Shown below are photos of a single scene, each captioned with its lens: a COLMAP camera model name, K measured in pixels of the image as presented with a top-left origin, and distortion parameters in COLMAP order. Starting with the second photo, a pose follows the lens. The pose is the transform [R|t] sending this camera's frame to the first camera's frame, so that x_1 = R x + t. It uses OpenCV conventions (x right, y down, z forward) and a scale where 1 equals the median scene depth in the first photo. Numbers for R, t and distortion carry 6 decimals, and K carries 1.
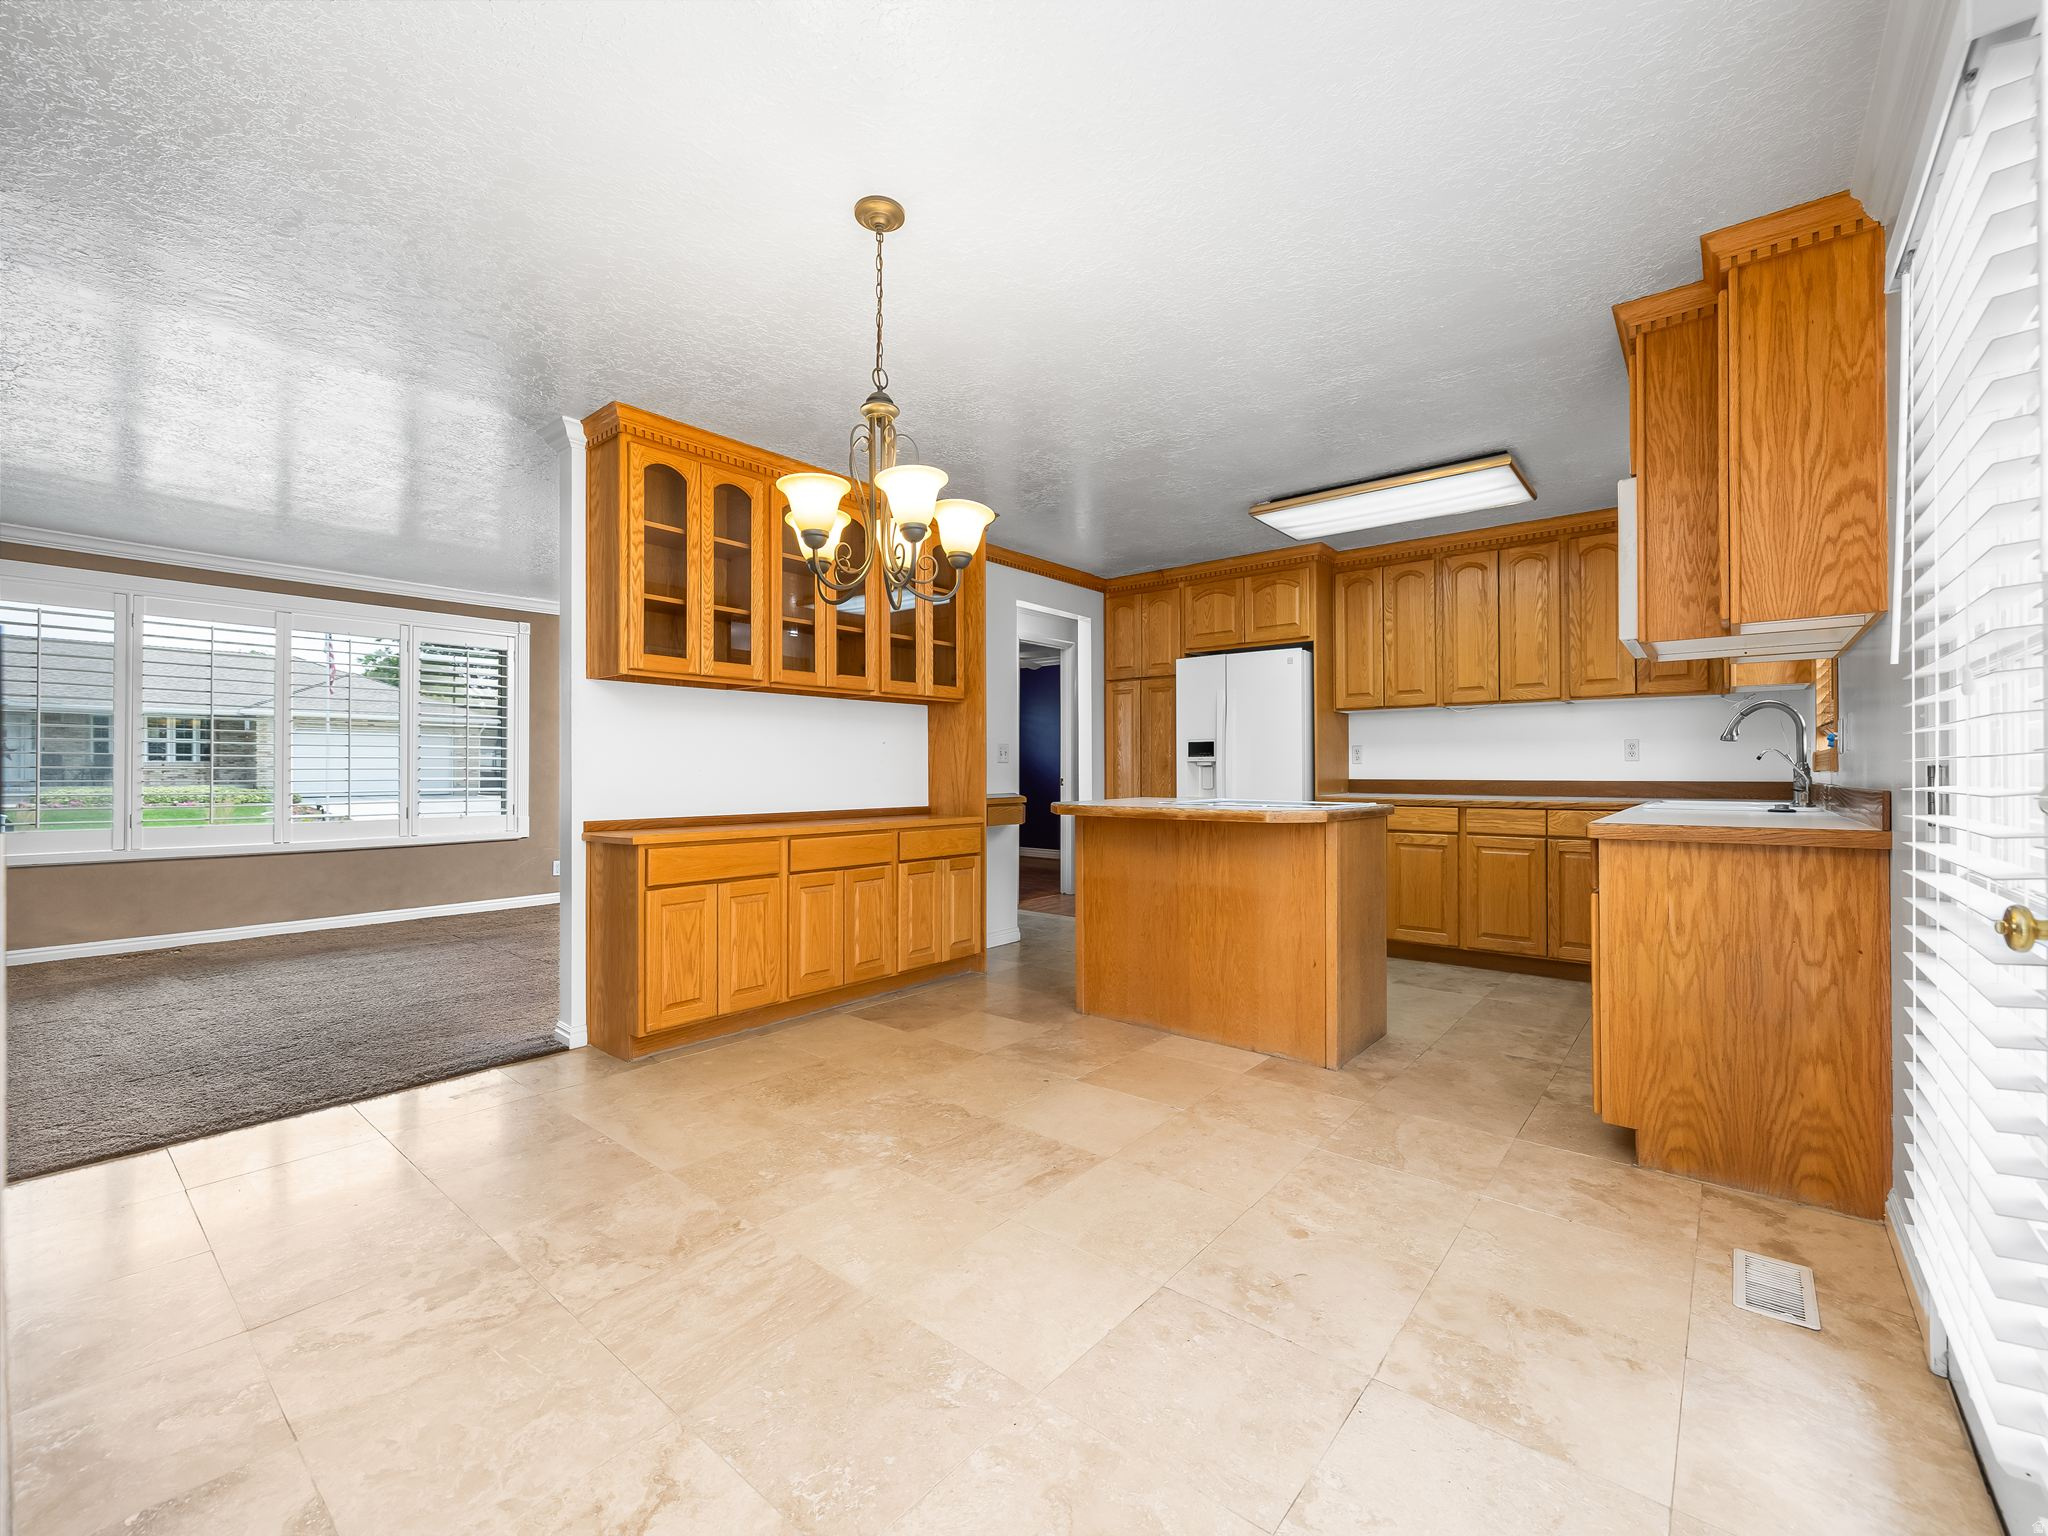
lens RADIAL K [[852.5, 0, 1026.5], [0, 852.5, 771.5], [0, 0, 1]] dist [-0.001329, -0.000301]
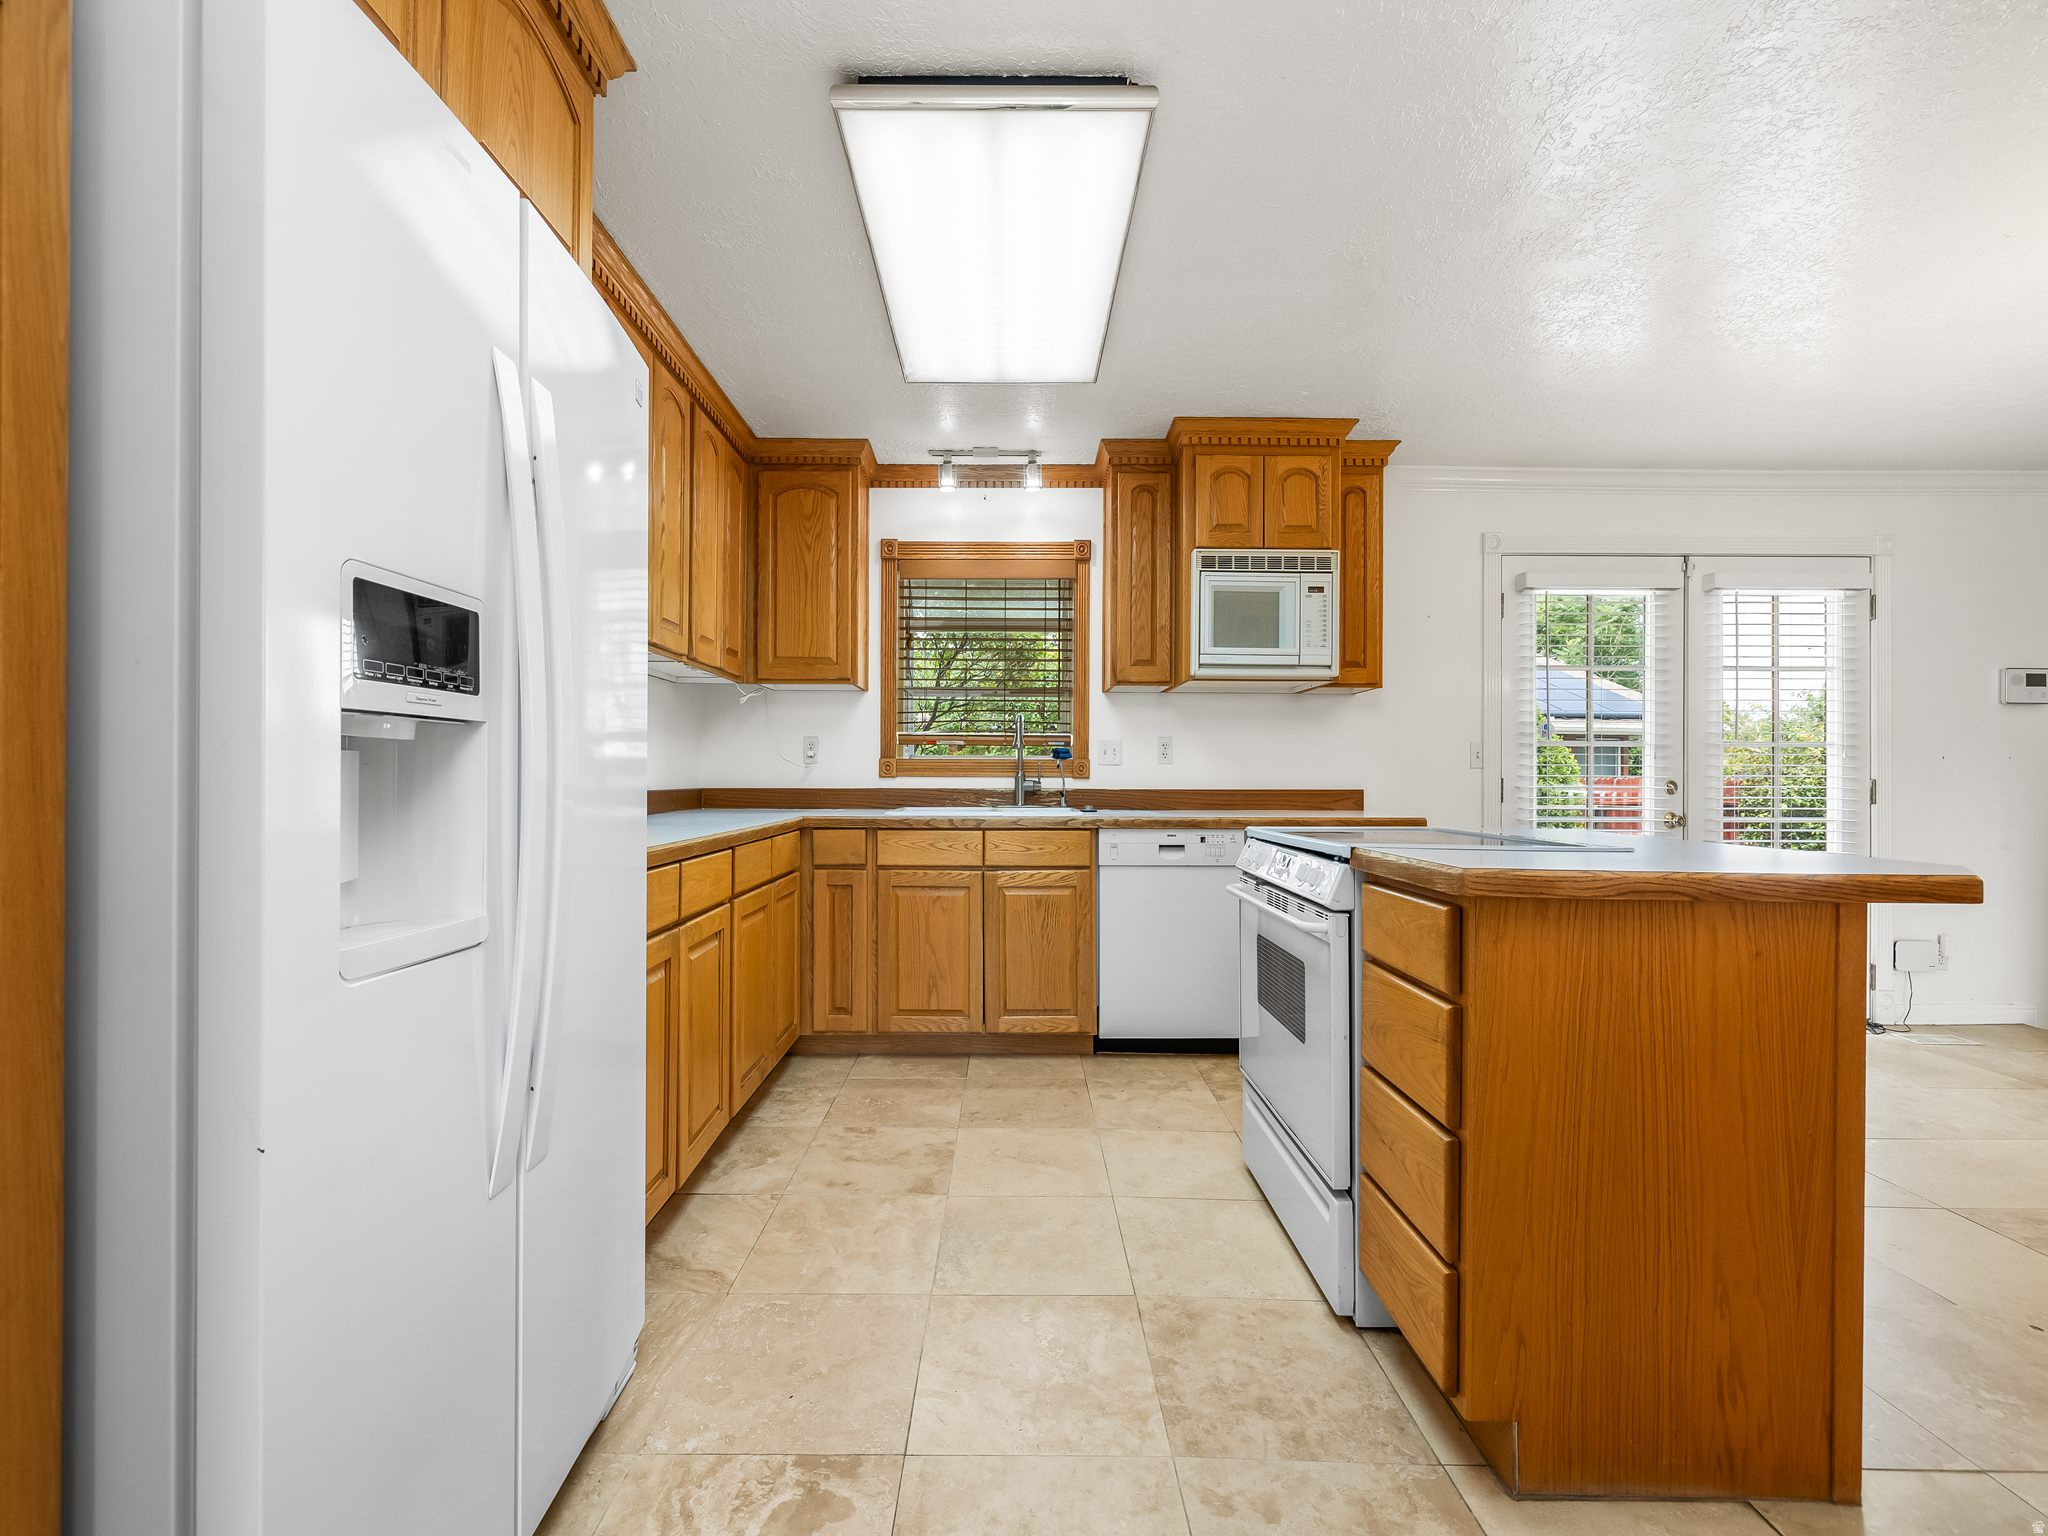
lens RADIAL K [[852.5, 0, 1020.6], [0, 852.5, 773.9], [0, 0, 1]] dist [-0.001329, -0.000301]
pose [[-0.642099, -0.001247, 0.766620, 0.012402], [-0.007048, 0.999966, -0.004276, -0.002807], [-0.766589, -0.008148, -0.642086, 1.587701]]
